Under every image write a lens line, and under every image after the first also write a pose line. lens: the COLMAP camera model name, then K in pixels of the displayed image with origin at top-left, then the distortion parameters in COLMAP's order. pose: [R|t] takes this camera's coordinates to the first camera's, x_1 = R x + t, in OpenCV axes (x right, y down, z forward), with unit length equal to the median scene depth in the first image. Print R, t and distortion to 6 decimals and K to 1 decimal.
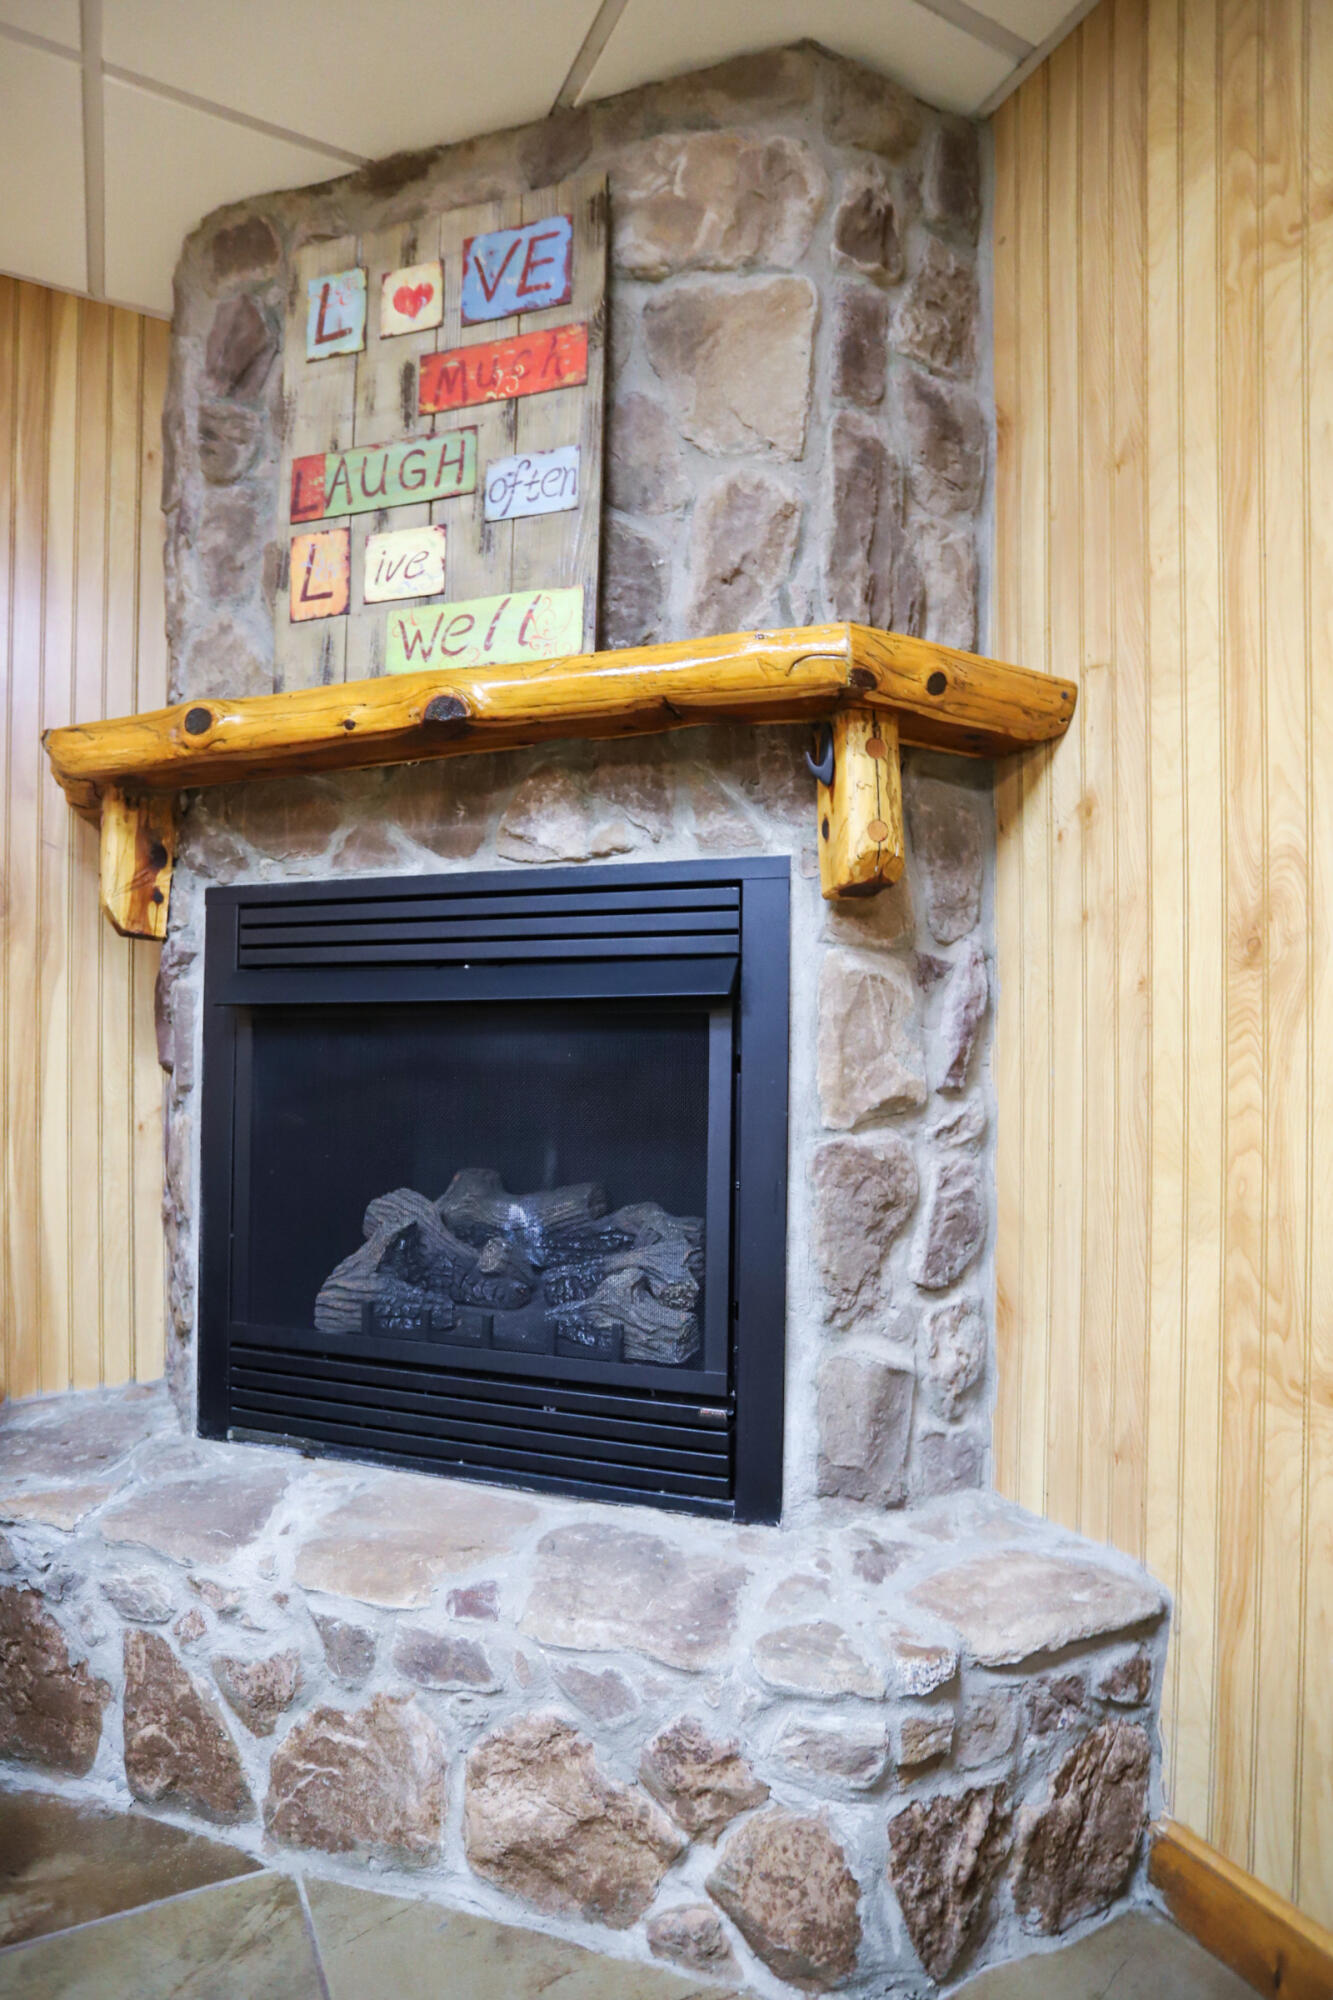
lens RADIAL K [[1082.7, 0, 666.0], [0, 1082.7, 1065.2], [0, 0, 1]] dist [-0.075204, 0.037106]
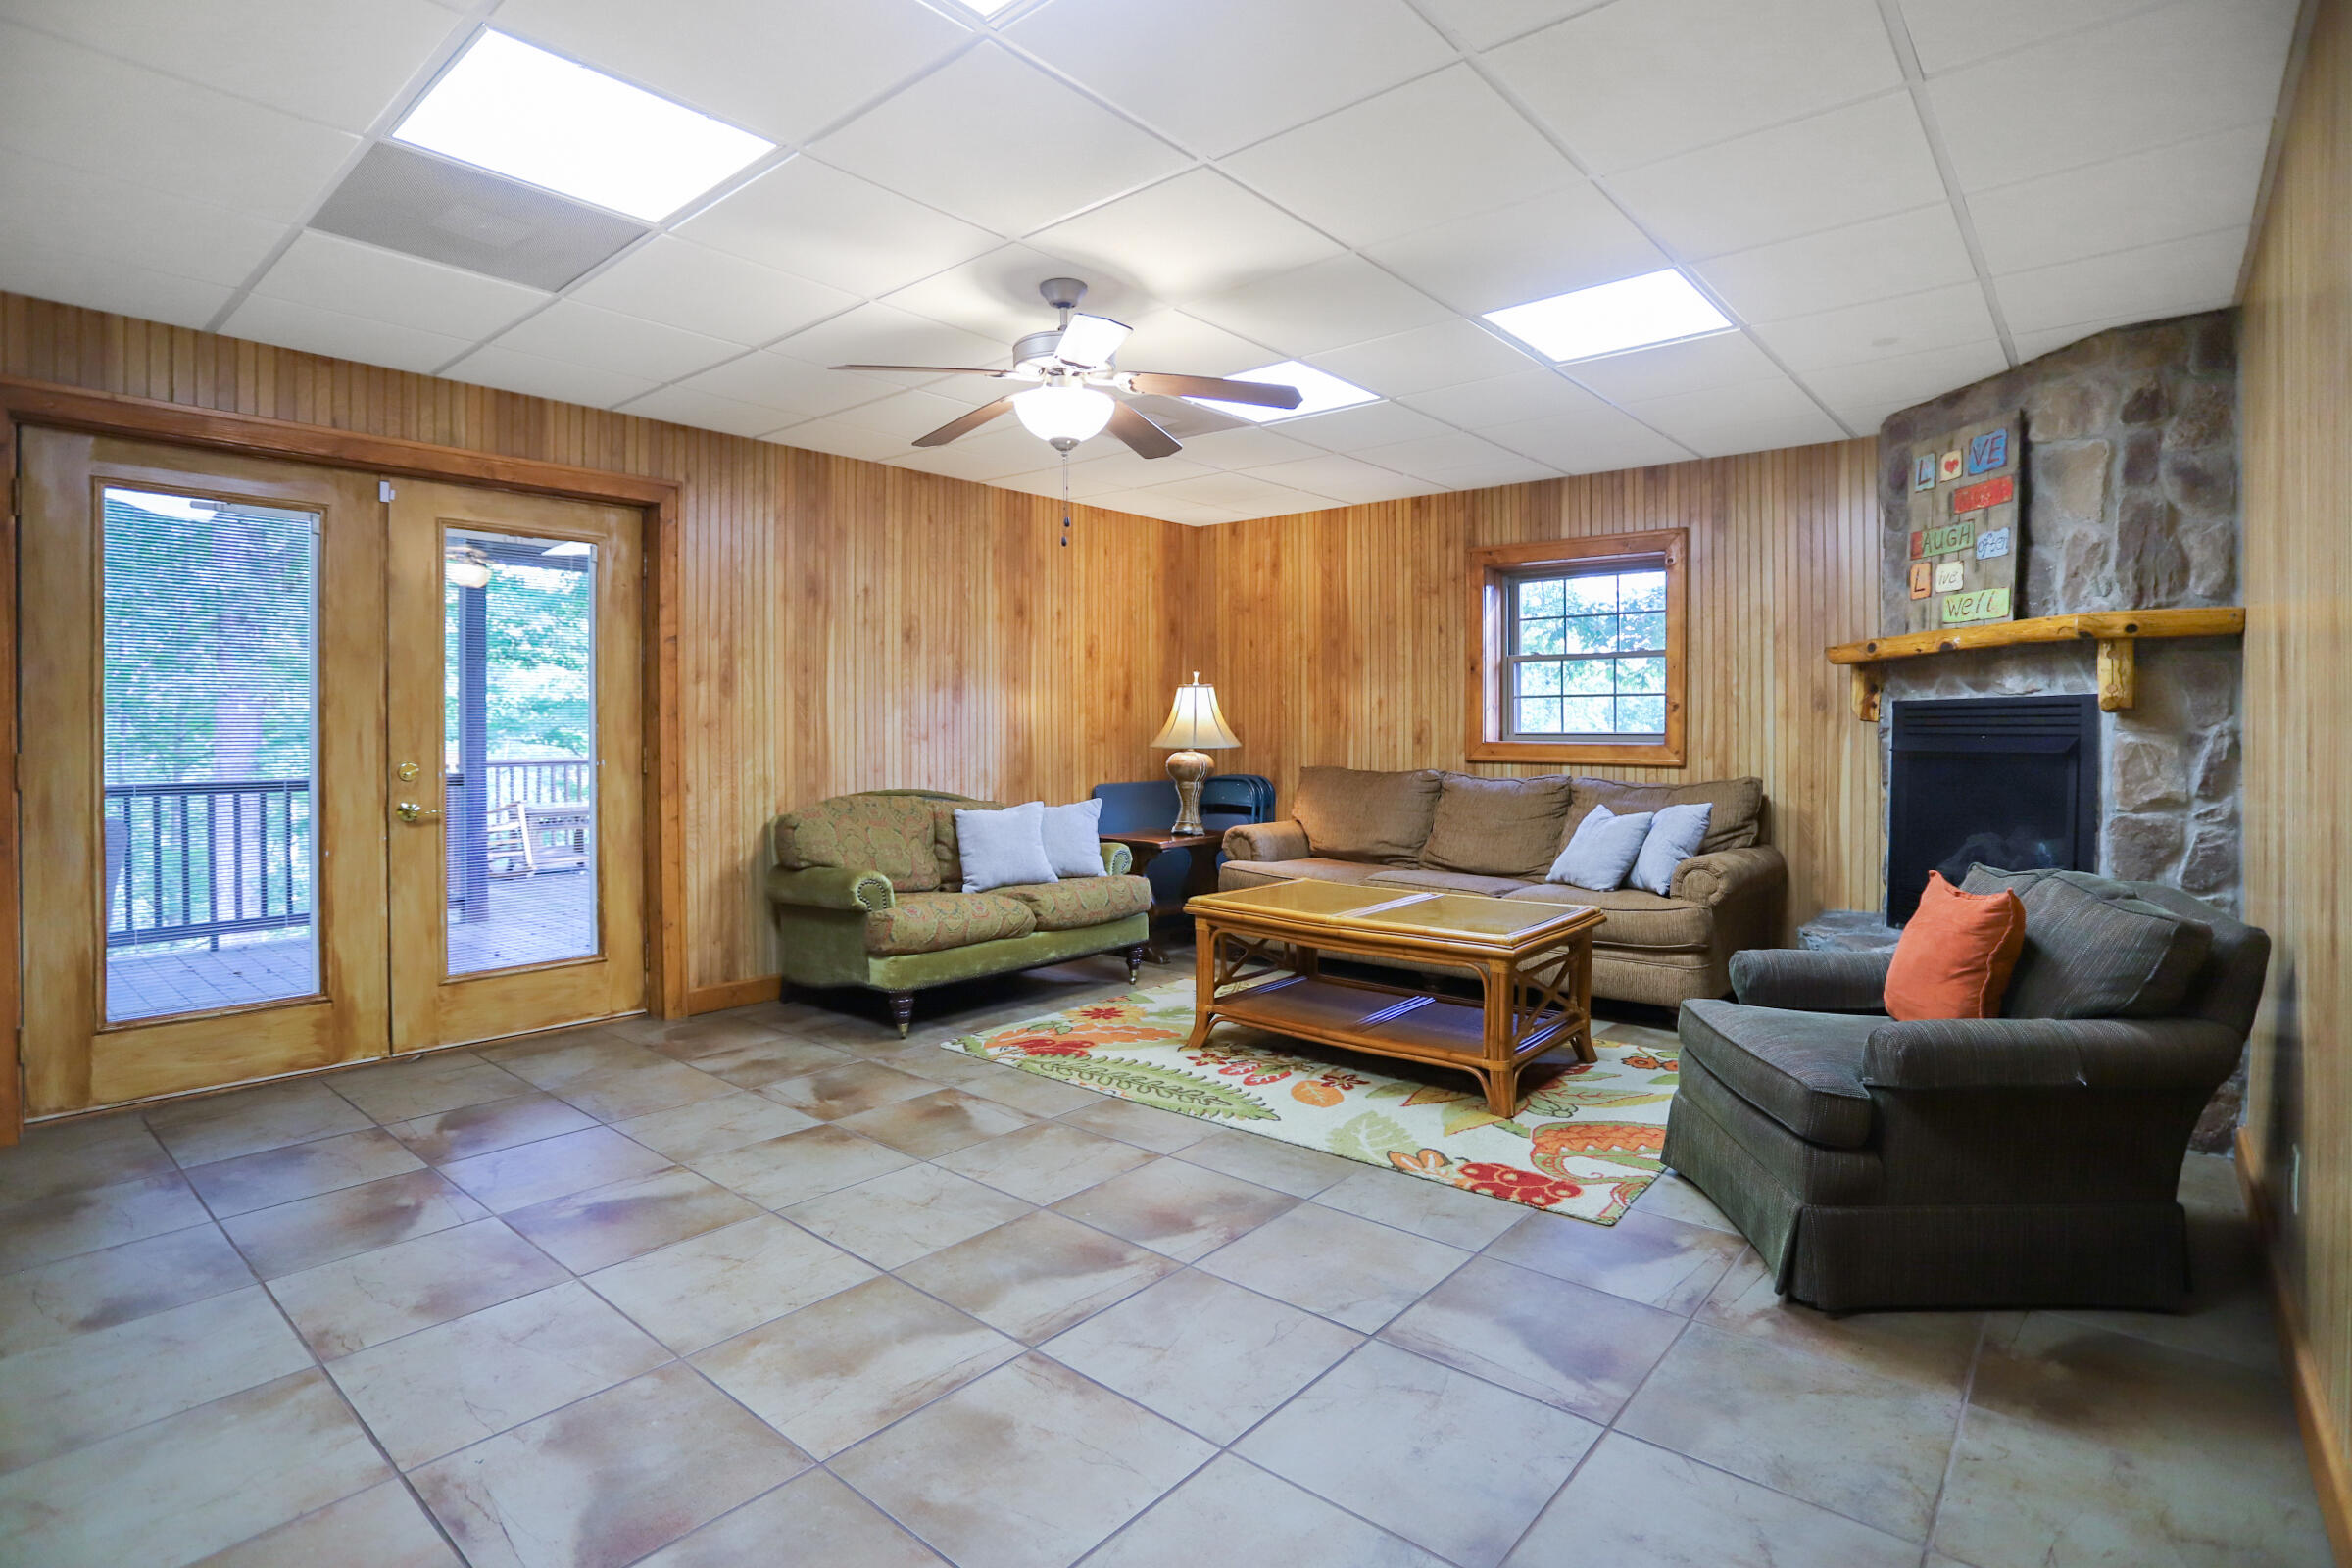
lens RADIAL K [[1141.0, 0, 1176.8], [0, 1141.0, 740.6], [0, 0, 1]] dist [0.000502, 0.000539]
pose [[0.361198, -0.002805, -0.932485, 1.634829], [0.001807, 0.999996, -0.002308, -0.085449], [0.932487, -0.000852, 0.361202, -1.700544]]
